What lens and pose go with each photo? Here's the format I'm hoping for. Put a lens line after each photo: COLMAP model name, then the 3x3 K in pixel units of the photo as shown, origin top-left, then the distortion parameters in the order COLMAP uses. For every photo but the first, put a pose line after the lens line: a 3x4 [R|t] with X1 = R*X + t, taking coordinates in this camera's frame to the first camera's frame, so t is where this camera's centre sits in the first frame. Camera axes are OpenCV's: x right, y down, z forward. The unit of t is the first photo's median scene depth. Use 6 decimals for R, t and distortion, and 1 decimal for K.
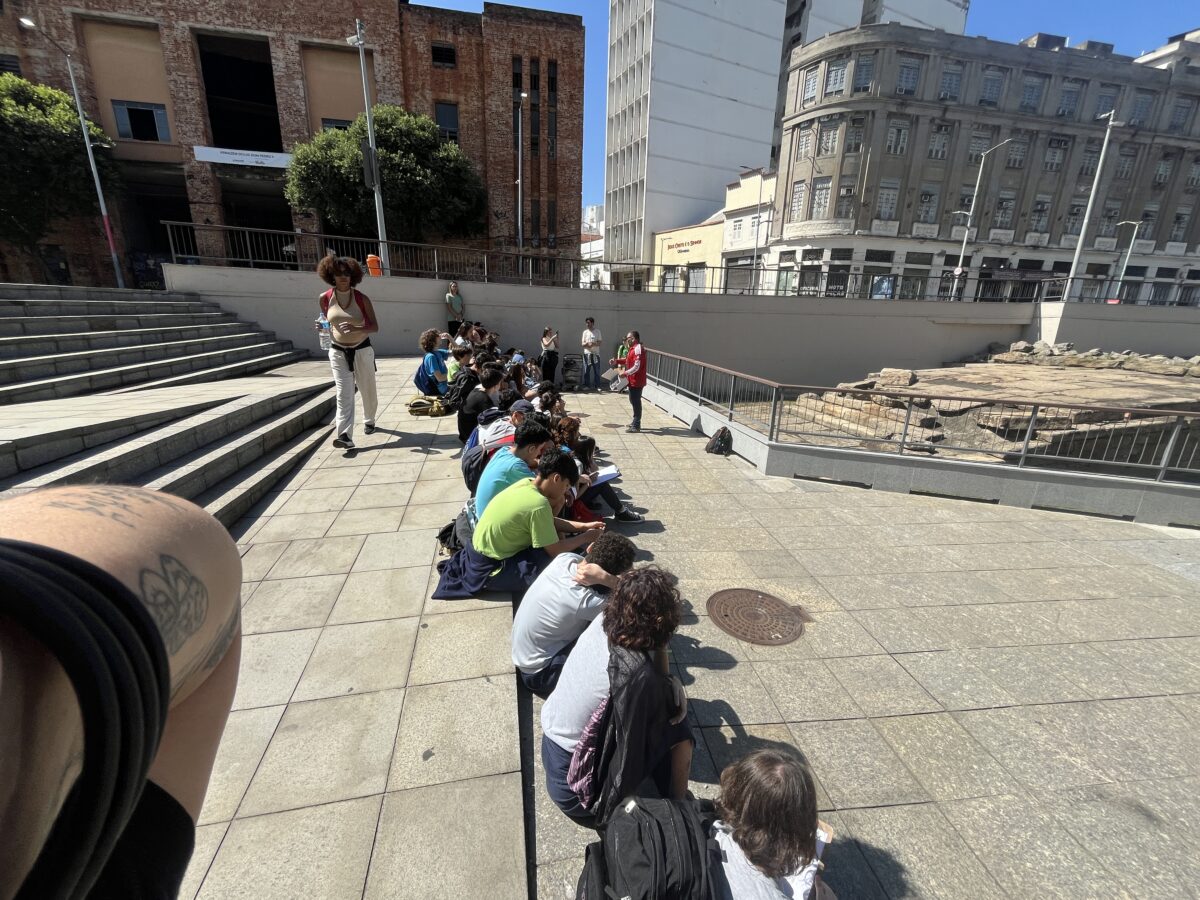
lens RADIAL K [[485.4, 0, 600.0], [0, 485.4, 450.0], [0, 0, 1]] dist [-0.000176, 0.000139]
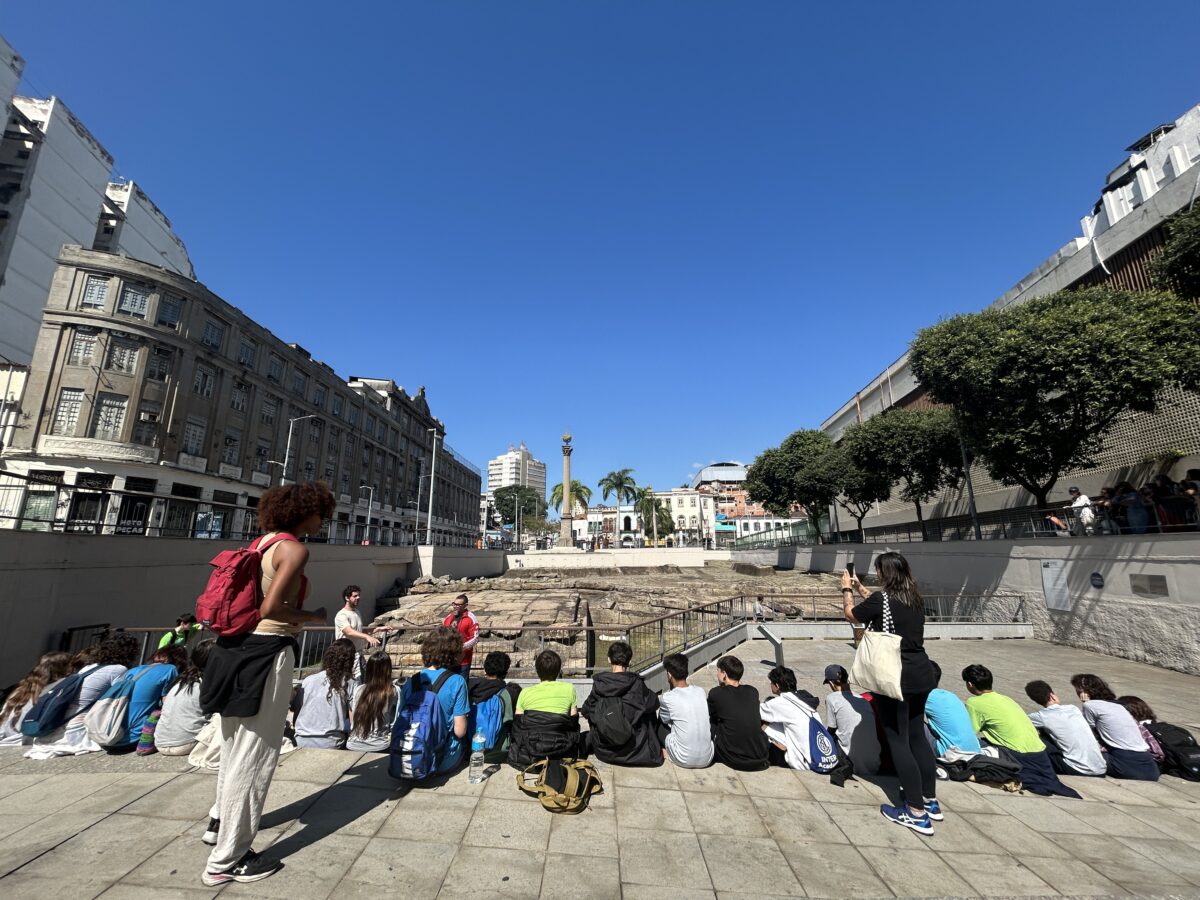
lens RADIAL K [[481.9, 0, 600.0], [0, 481.9, 450.0], [0, 0, 1]] dist [0.003042, 0.000424]
pose [[0.185917, 0.185579, 0.964881, -0.165888], [0.272941, 0.933599, -0.232154, -0.053268], [-0.943895, 0.306517, 0.122920, 0.142766]]
